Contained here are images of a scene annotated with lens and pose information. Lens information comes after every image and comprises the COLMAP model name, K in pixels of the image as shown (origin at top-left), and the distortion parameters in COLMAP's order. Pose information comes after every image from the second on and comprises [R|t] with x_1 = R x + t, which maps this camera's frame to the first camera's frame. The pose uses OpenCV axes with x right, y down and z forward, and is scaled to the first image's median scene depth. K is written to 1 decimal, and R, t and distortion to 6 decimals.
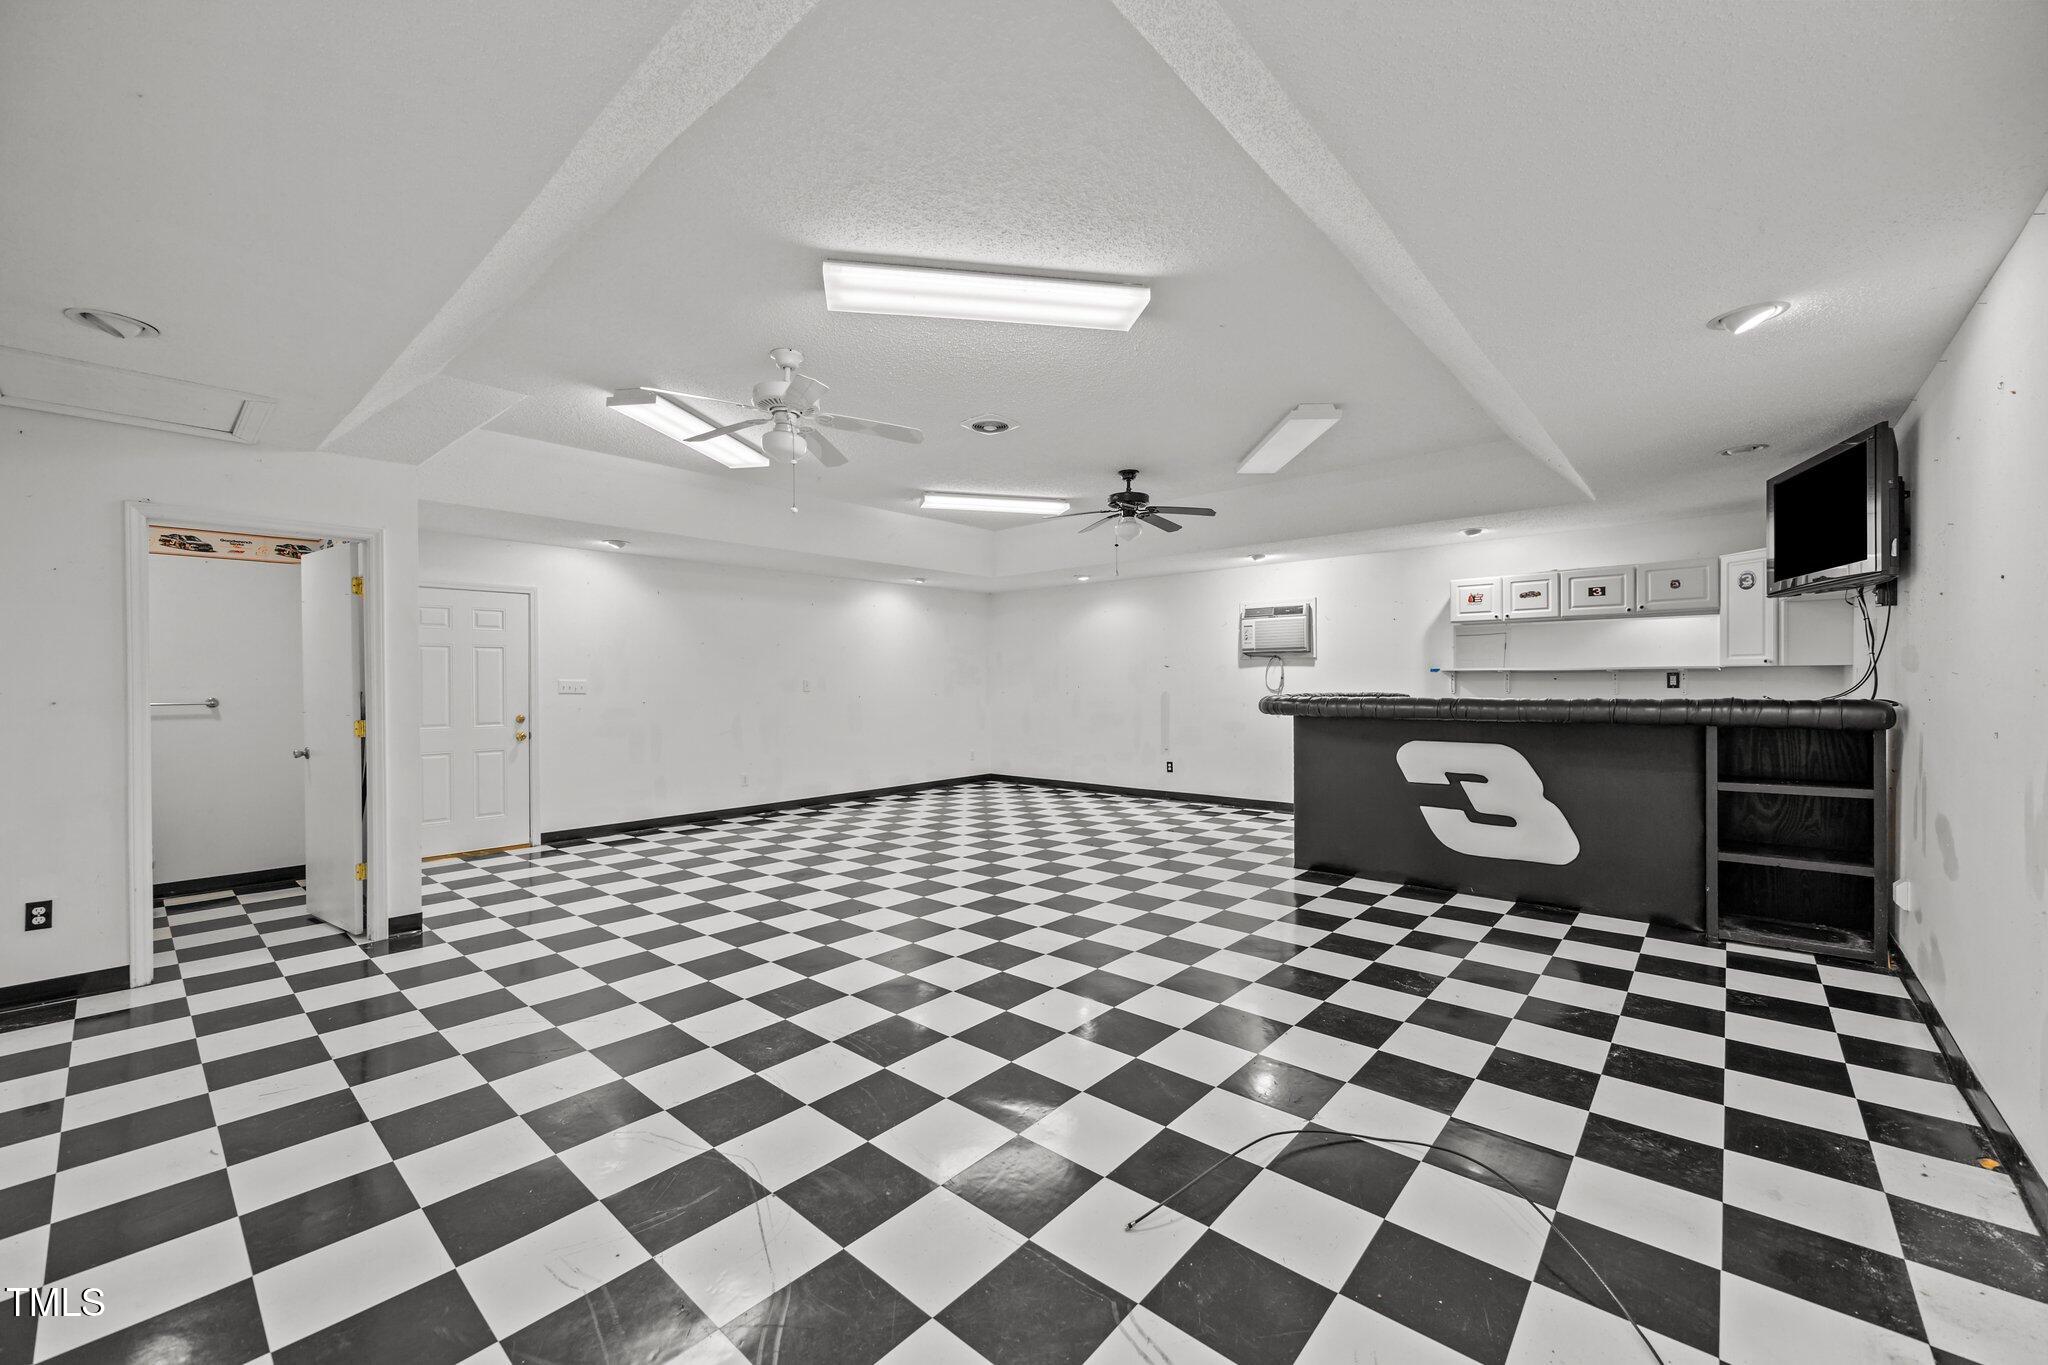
lens RADIAL K [[798.3, 0, 1025.4], [0, 798.3, 677.5], [0, 0, 1]] dist [0.002048, -0.000876]
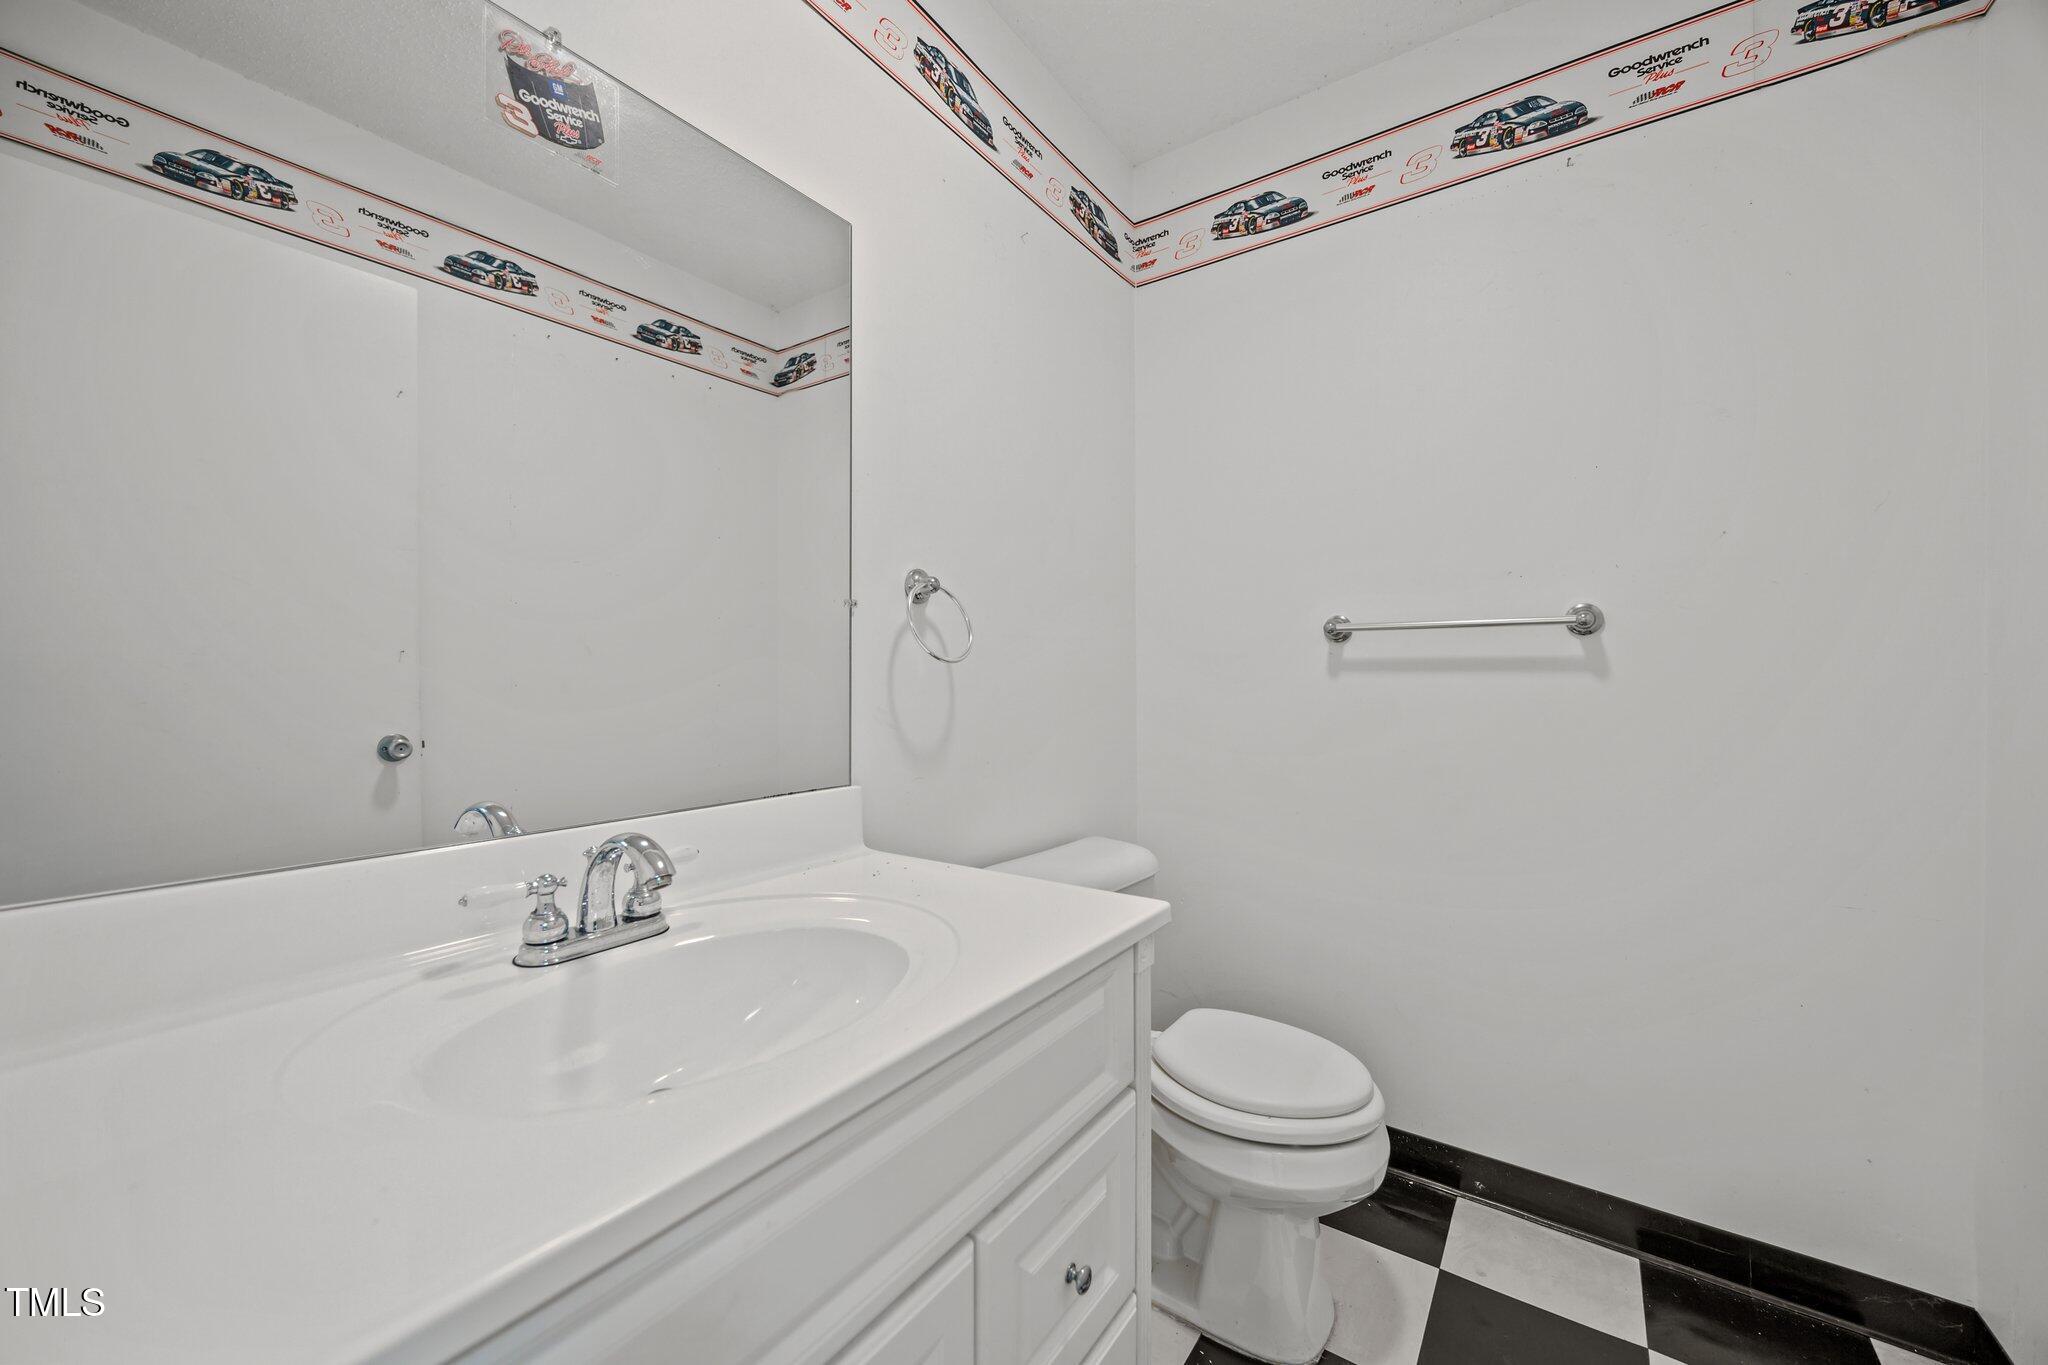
lens RADIAL K [[798.3, 0, 1022.2], [0, 798.3, 678.2], [0, 0, 1]] dist [0.002048, -0.000876]
pose [[0.113408, 0.007315, -0.993522, -0.743896], [0.007513, 0.999938, 0.008219, 0.049561], [0.993520, -0.008396, 0.113346, 0.756859]]
